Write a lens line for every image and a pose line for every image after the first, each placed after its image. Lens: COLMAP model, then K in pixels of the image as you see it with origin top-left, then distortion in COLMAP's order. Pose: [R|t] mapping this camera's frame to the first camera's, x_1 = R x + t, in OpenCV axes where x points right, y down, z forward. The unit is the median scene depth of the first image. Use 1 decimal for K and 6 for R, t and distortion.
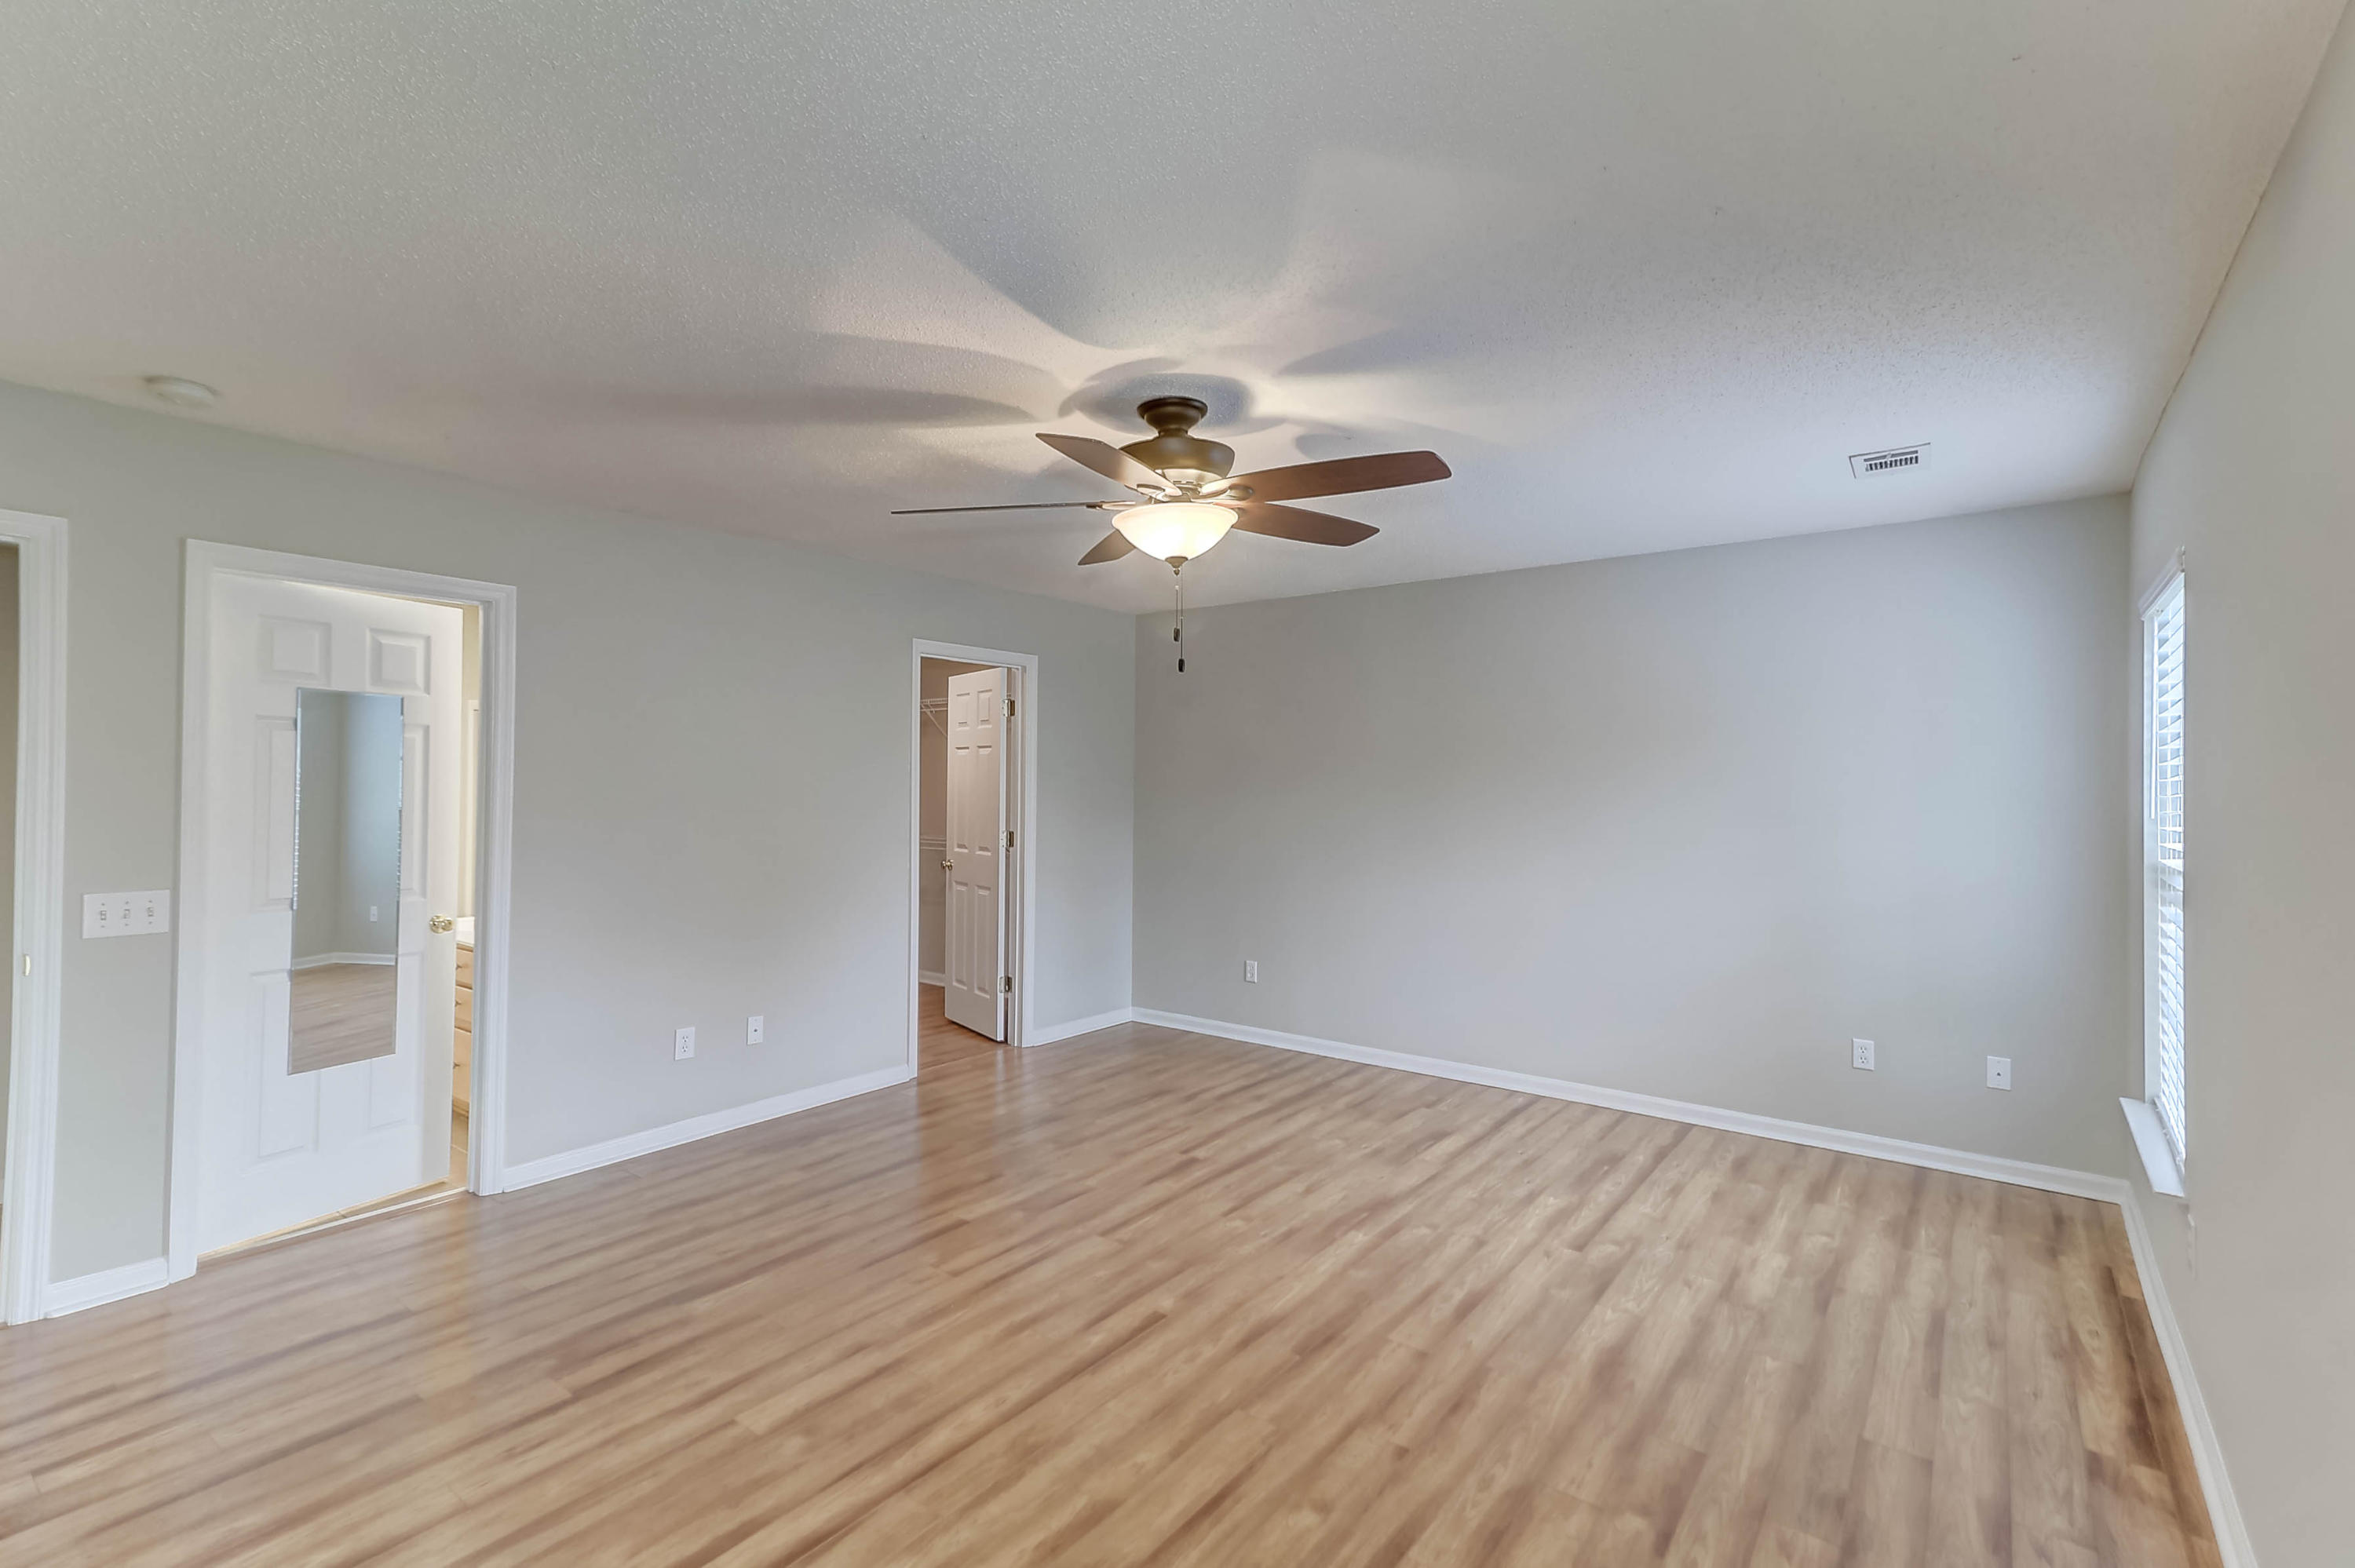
lens RADIAL K [[1067.6, 0, 1168.1], [0, 1067.6, 778.5], [0, 0, 1]] dist [0.027387, -0.000986]
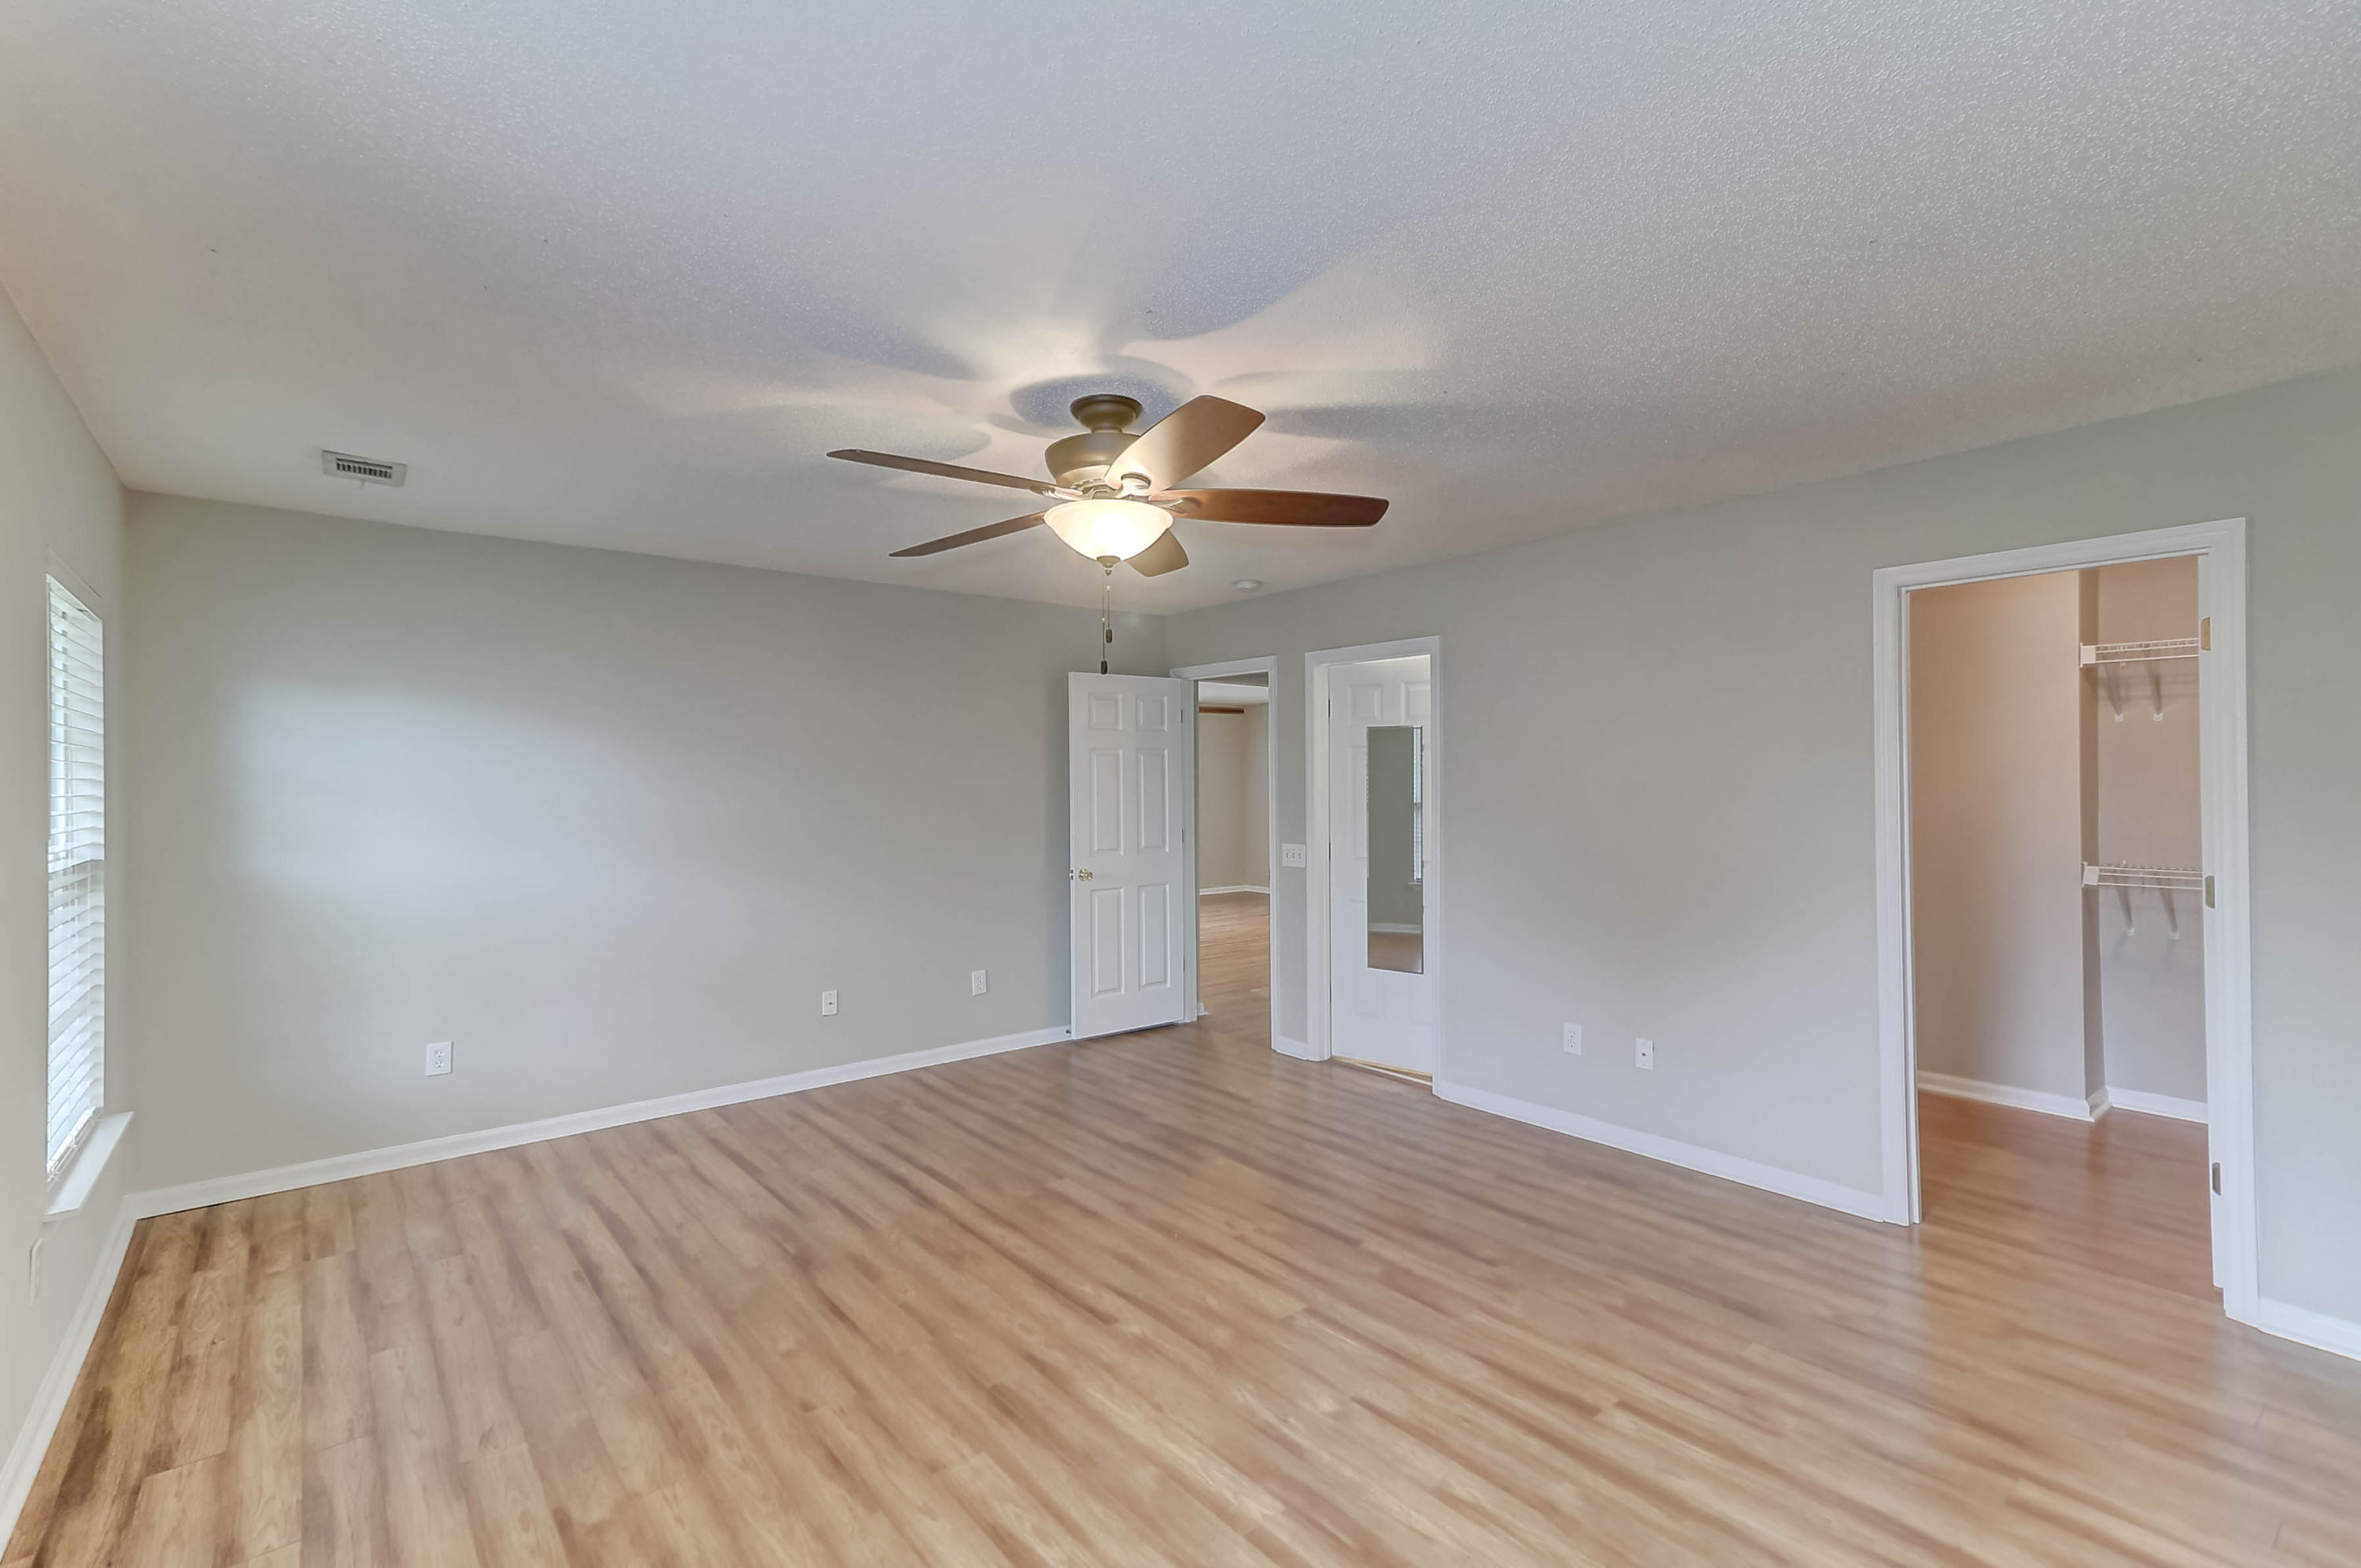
lens RADIAL K [[1070.3, 0, 1171.1], [0, 1070.3, 778.5], [0, 0, 1]] dist [0.027387, -0.000986]
pose [[-0.237425, -0.005774, -0.971389, 0.916402], [0.008480, 0.999932, -0.008016, 0.004268], [0.971369, -0.010141, -0.237360, 1.248788]]
